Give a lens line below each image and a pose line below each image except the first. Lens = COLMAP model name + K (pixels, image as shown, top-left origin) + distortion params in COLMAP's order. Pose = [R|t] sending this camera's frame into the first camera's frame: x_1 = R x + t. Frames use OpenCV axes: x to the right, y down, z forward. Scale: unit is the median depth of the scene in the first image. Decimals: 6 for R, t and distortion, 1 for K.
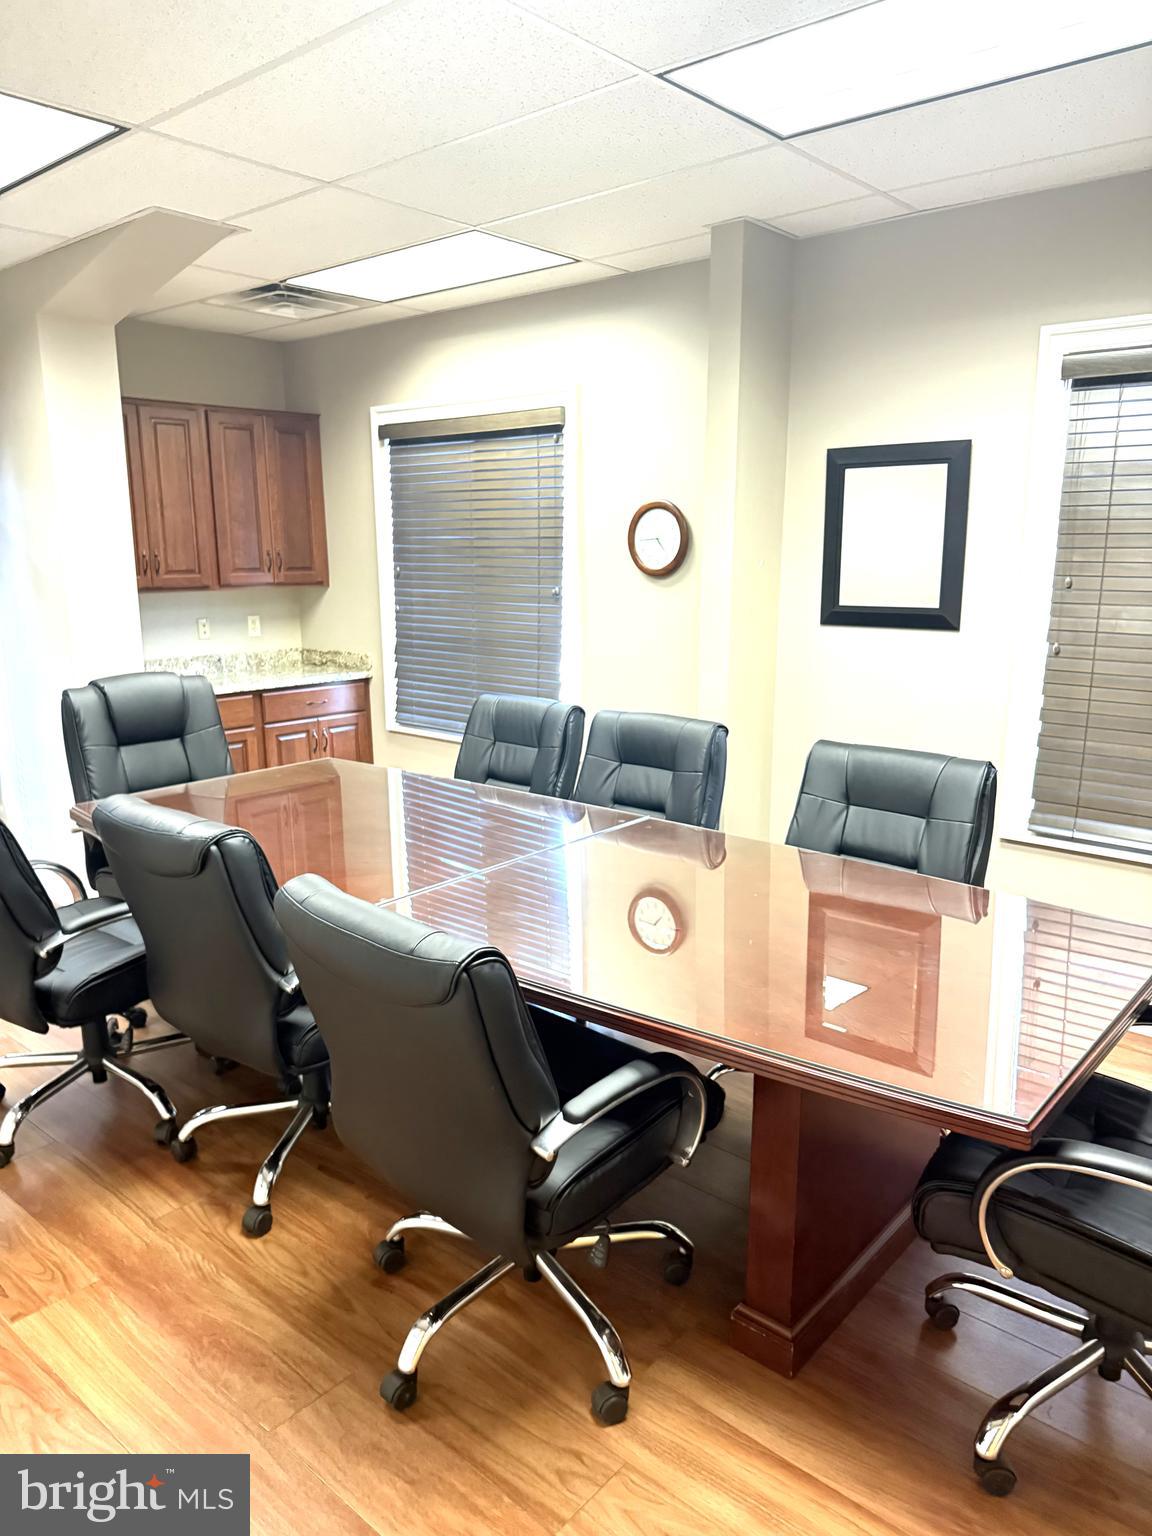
lens RADIAL K [[1080.2, 0, 574.1], [0, 1080.2, 769.9], [0, 0, 1]] dist [0.034946, -0.027410]
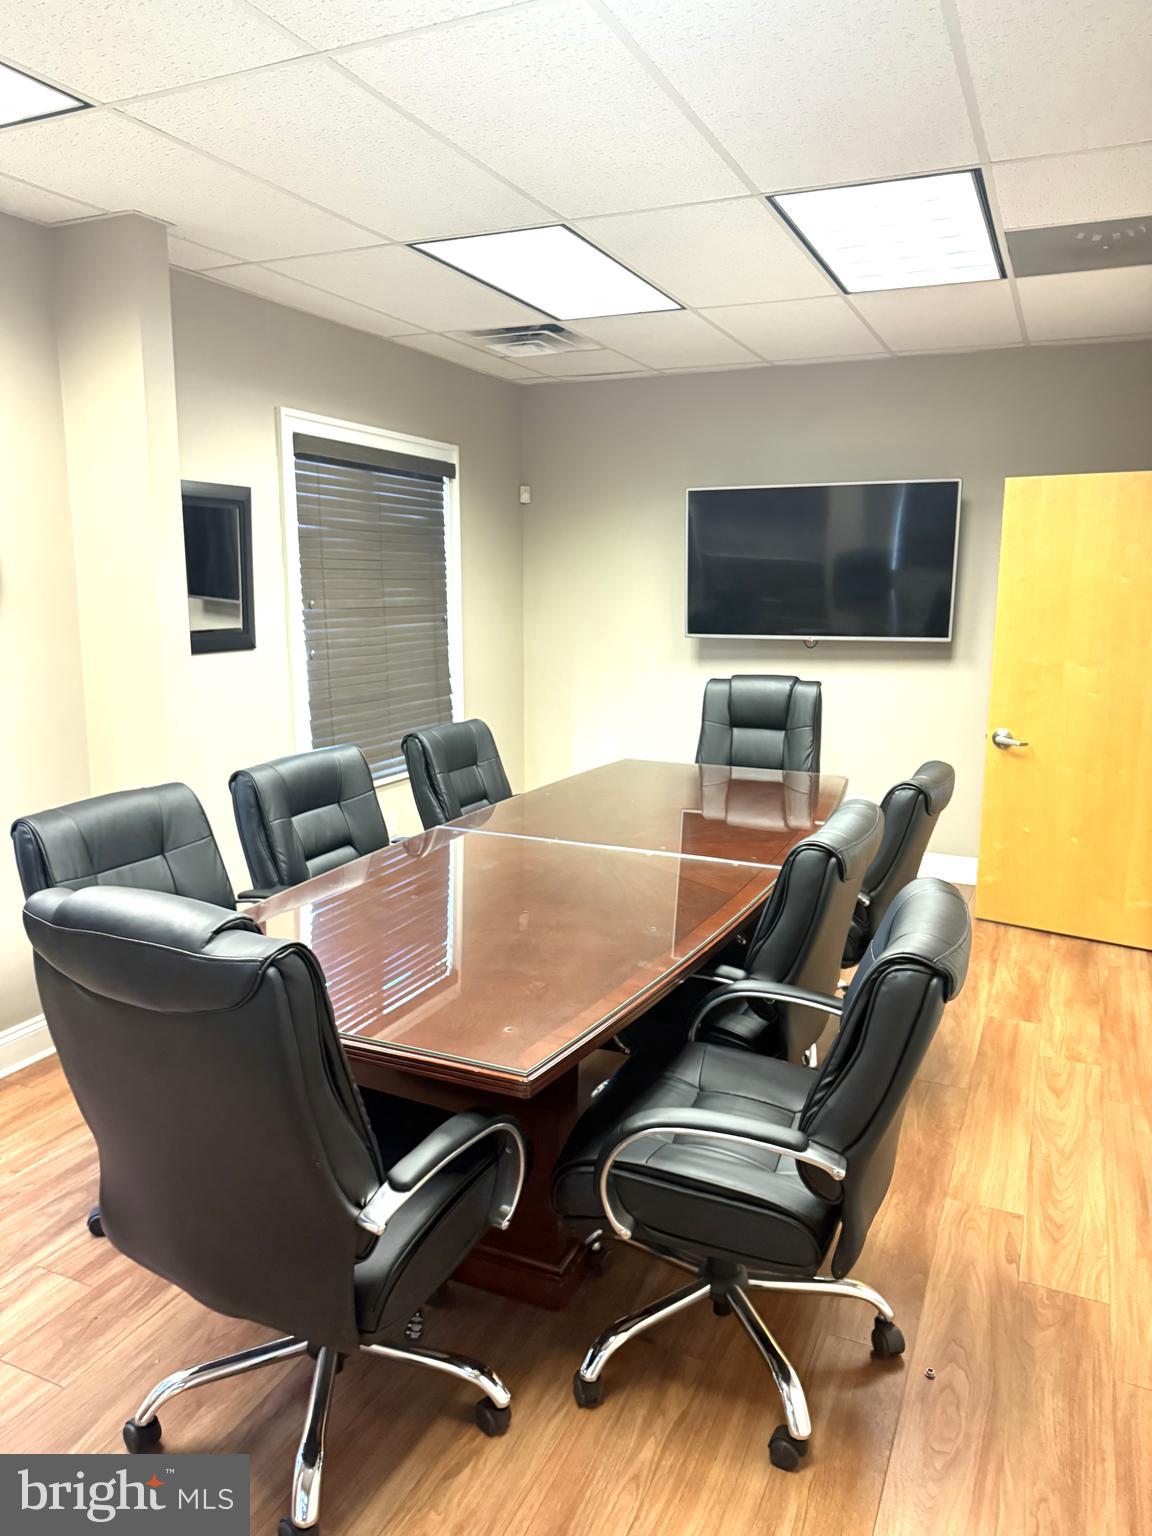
lens RADIAL K [[1080.2, 0, 573.4], [0, 1080.2, 767.0], [0, 0, 1]] dist [0.034946, -0.027410]
pose [[-0.279358, -0.170955, 0.944846, -1.359367], [0.190914, 0.954486, 0.229146, -0.329160], [-0.941016, 0.244398, -0.234006, 1.542344]]
